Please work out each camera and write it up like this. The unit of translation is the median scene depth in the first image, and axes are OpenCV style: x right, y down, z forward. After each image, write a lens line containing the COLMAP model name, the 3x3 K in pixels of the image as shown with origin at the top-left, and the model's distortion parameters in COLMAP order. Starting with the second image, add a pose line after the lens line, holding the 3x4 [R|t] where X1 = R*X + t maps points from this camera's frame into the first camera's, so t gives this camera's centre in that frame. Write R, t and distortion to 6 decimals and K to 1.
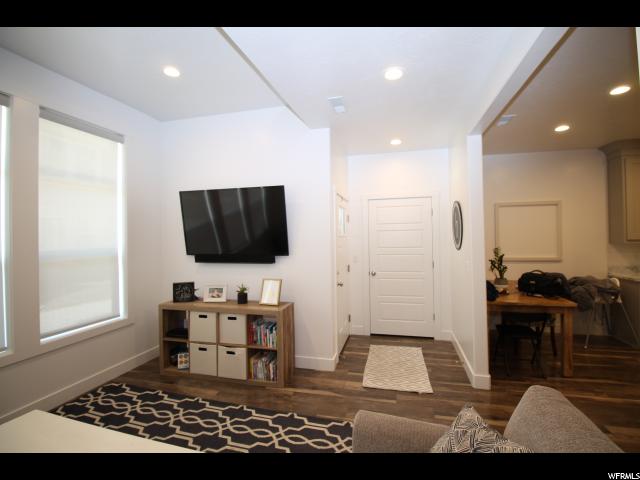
lens RADIAL K [[301.6, 0, 323.0], [0, 301.6, 234.0], [0, 0, 1]] dist [-0.008083, -0.005960]
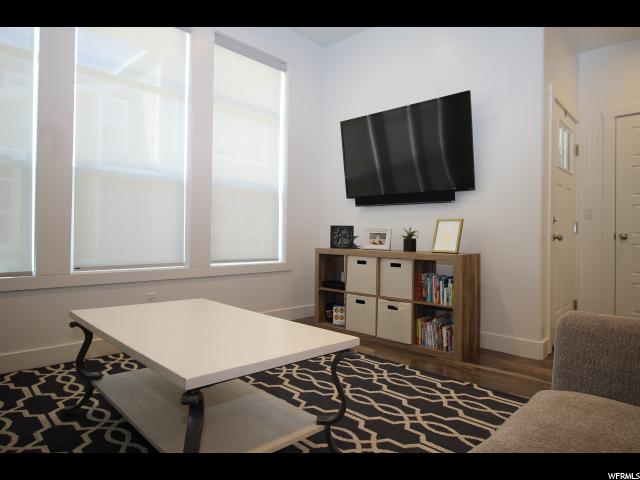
lens RADIAL K [[398.5, 0, 320.7], [0, 398.5, 238.3], [0, 0, 1]] dist [0.005283, -0.000873]
pose [[0.874408, 0.021867, -0.484699, 0.030997], [-0.024899, 0.999690, 0.000182, 0.203986], [0.484552, 0.011910, 0.874681, -0.012669]]
